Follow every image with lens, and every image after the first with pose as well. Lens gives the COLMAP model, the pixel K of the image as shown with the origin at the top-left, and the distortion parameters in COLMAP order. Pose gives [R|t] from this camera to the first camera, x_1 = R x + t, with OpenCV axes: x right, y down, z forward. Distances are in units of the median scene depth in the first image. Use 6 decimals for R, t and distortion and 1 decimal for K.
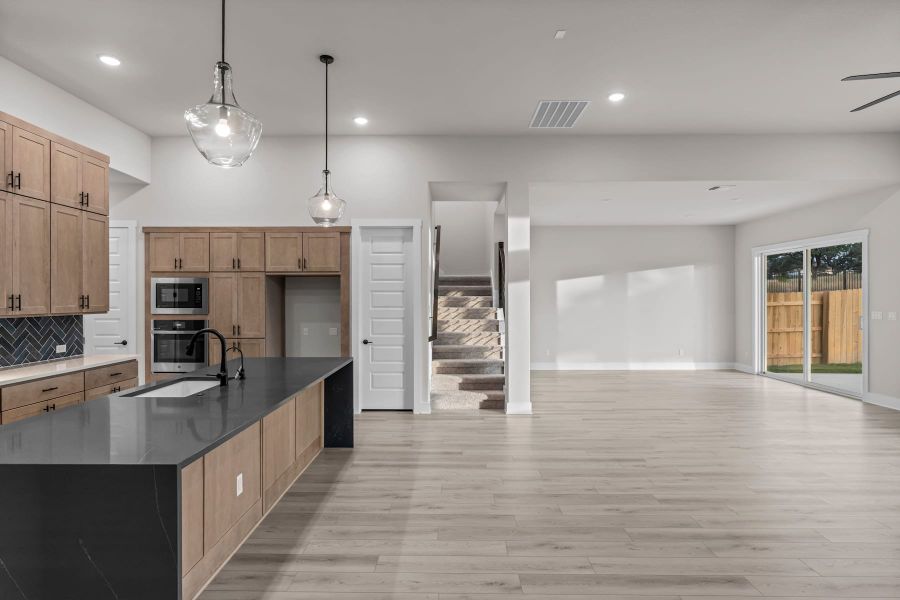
lens RADIAL K [[476.0, 0, 445.0], [0, 476.0, 300.0], [0, 0, 1]] dist [-0.001821, 0.000327]
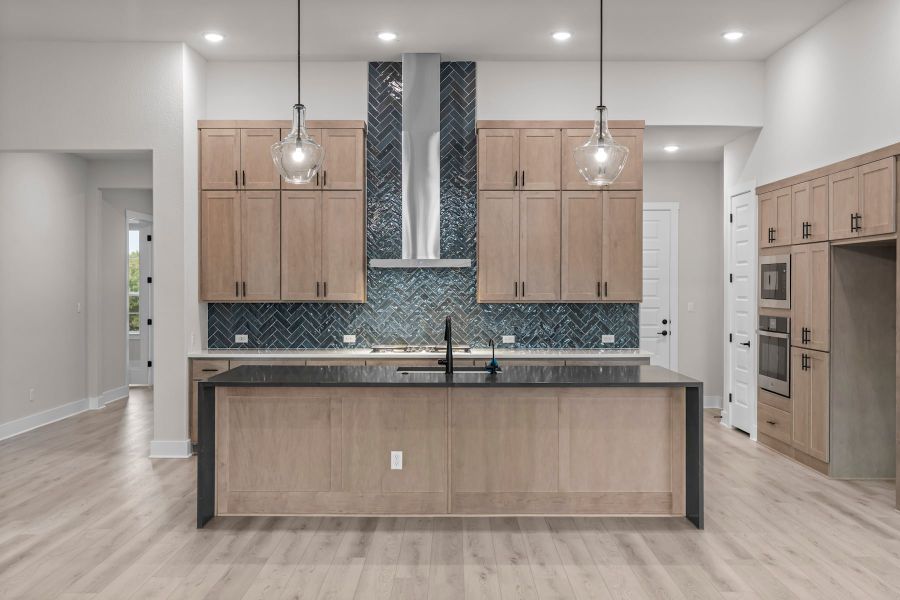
lens RADIAL K [[875.2, 0, 447.4], [0, 875.2, 295.8], [0, 0, 1]] dist [0.008924, 0.004800]
pose [[0.011140, 0.013335, -0.999849, 0.761961], [-0.002889, 0.999907, 0.013303, -0.003875], [0.999934, 0.002741, 0.011178, 0.543675]]
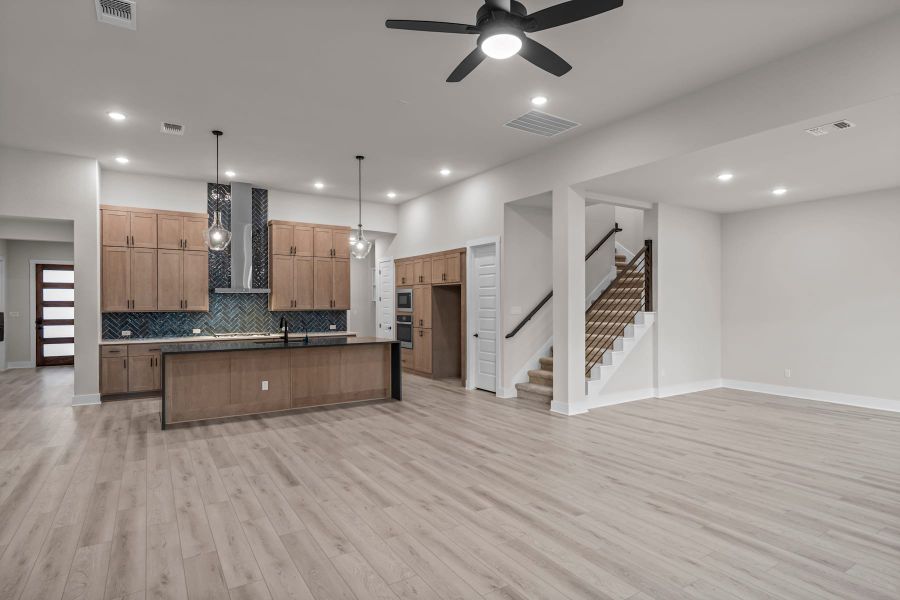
lens RADIAL K [[475.2, 0, 447.7], [0, 475.2, 305.2], [0, 0, 1]] dist [-0.003241, -0.000284]
pose [[0.549725, 0.003516, -0.835338, 0.939362], [-0.001205, 0.999993, 0.003416, 0.002213], [0.835345, -0.000871, 0.549725, 0.246361]]
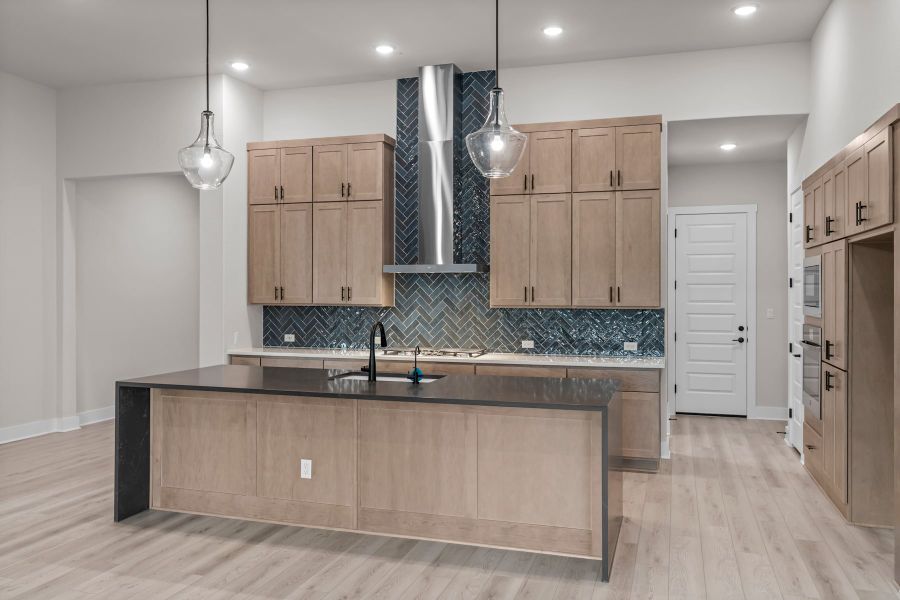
lens RADIAL K [[716.4, 0, 448.1], [0, 716.4, 290.6], [0, 0, 1]] dist [0.000660, 0.005771]
pose [[-0.288520, 0.001049, -0.957473, 0.489024], [-0.004234, 0.999988, 0.002371, -0.004020], [0.957465, 0.004738, -0.288512, 0.871799]]
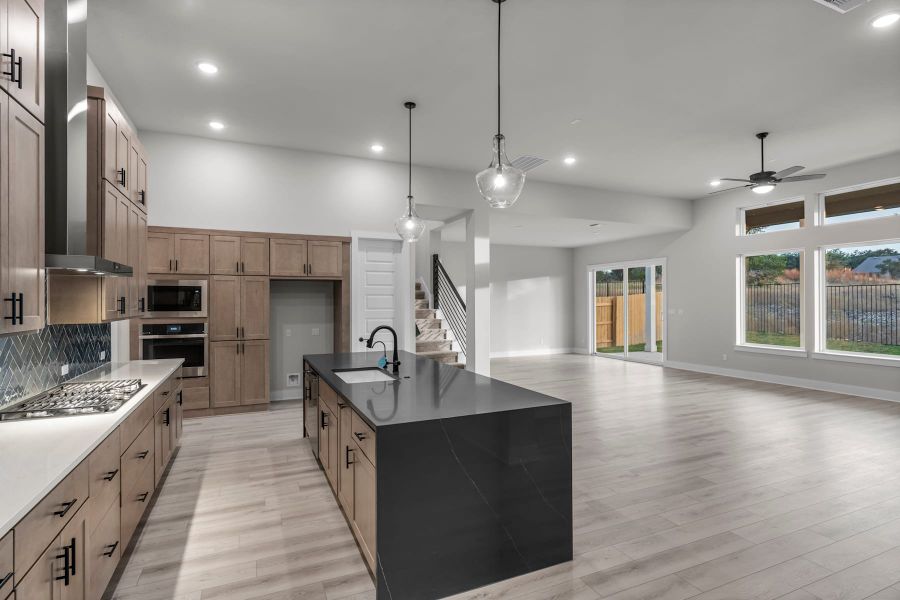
lens RADIAL K [[448.1, 0, 448.6], [0, 448.1, 300.7], [0, 0, 1]] dist [-0.000082, 0.000547]
pose [[0.909175, -0.000672, 0.416413, -0.458830], [0.003479, 0.999976, -0.005982, 0.002921], [-0.416399, 0.006887, 0.909156, -0.061913]]
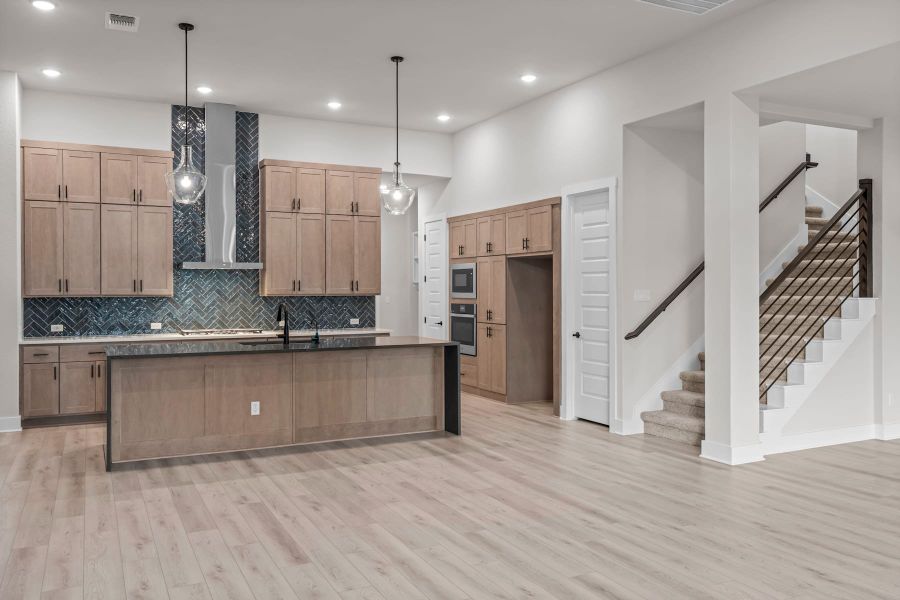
lens RADIAL K [[725.7, 0, 449.7], [0, 725.7, 291.8], [0, 0, 1]] dist [0.004905, -0.001329]
pose [[0.461827, 0.004465, -0.886959, 0.908999], [-0.001688, 0.999990, 0.004155, 0.009610], [0.886969, -0.000421, 0.461830, 0.248523]]
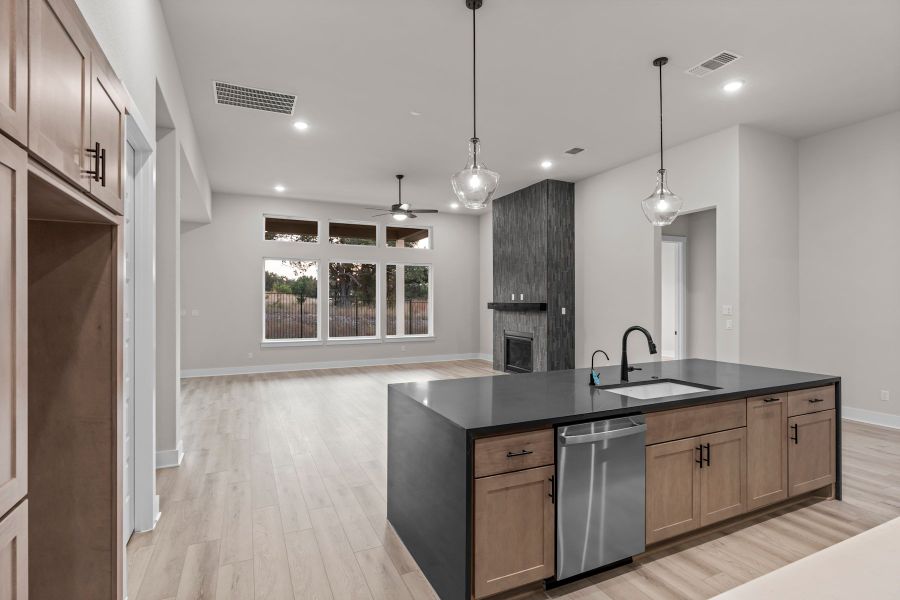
lens RADIAL K [[440.5, 0, 440.1], [0, 440.5, 299.9], [0, 0, 1]] dist [0.002199, 0.000514]
pose [[-0.421458, 0.004756, 0.906835, -0.653271], [0.005262, 0.999982, -0.002798, 0.001375], [-0.906832, 0.003593, -0.421476, 0.984899]]
